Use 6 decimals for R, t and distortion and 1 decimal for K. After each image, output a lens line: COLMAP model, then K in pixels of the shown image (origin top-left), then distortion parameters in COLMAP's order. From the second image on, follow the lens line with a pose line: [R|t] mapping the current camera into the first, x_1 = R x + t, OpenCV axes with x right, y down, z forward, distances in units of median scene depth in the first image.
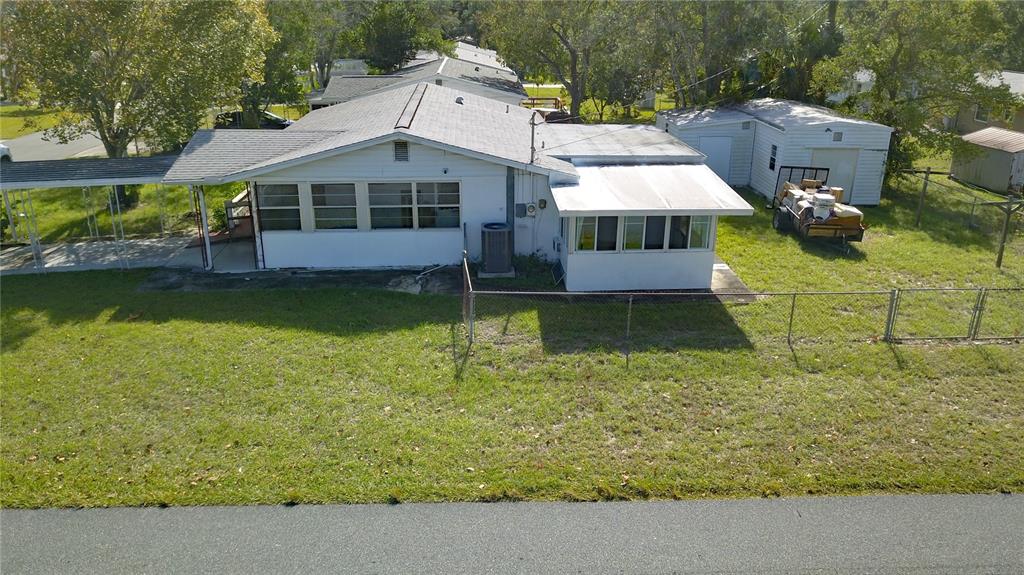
lens RADIAL K [[773.9, 0, 512.0], [0, 773.9, 287.5], [0, 0, 1]] dist [-0.009004, 0.006774]
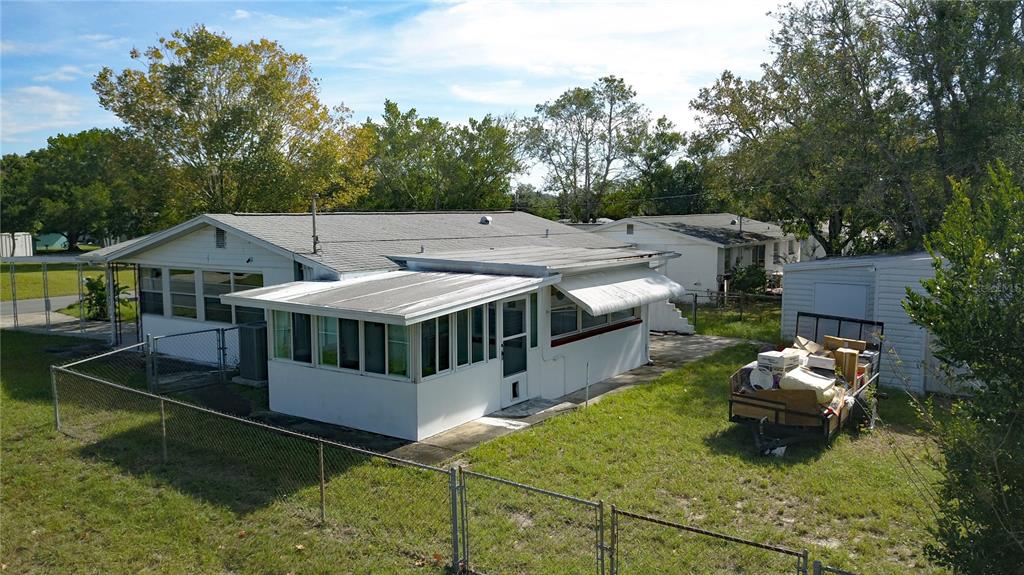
lens RADIAL K [[773.9, 0, 512.0], [0, 773.9, 287.5], [0, 0, 1]] dist [-0.009004, 0.006774]
pose [[0.788272, 0.054615, -0.612898, 0.728347], [-0.208141, 0.961005, -0.182064, -0.022720], [0.579055, 0.271085, 0.768901, 0.522064]]
